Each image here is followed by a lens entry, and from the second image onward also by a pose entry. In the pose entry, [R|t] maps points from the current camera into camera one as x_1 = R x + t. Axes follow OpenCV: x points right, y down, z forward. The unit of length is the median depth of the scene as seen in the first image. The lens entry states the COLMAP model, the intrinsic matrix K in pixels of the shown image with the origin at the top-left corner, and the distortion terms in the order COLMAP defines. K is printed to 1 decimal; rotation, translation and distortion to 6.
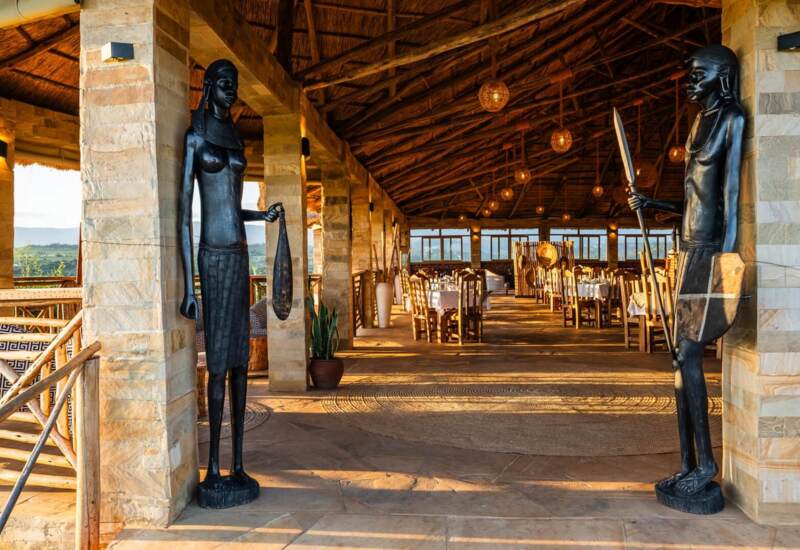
lens RADIAL K [[708.2, 0, 400.0], [0, 708.2, 275.0], [0, 0, 1]] dist [0.063795, -0.074465]
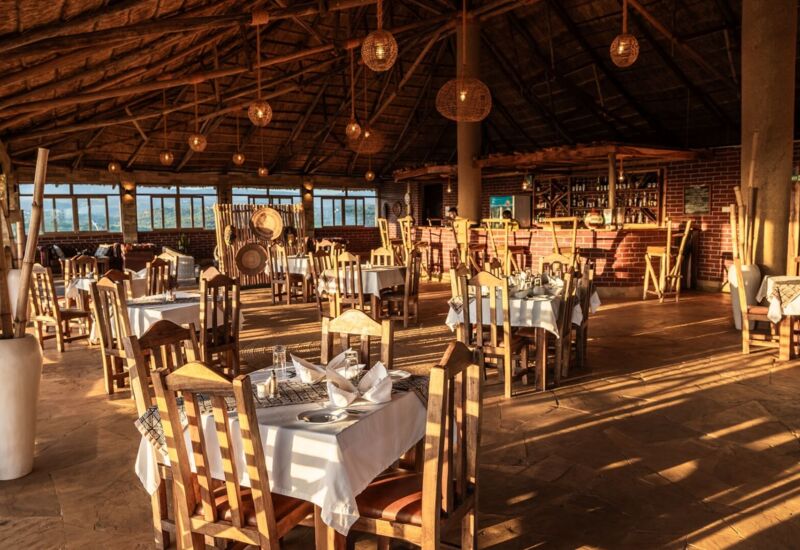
lens RADIAL K [[597.9, 0, 400.0], [0, 597.9, 275.0], [0, 0, 1]] dist [-0.031987, -0.000319]
pose [[0.816247, -0.062282, 0.574335, -0.015474], [0.019008, 0.996529, 0.081051, -0.019605], [-0.577390, -0.055241, 0.814598, 0.372650]]
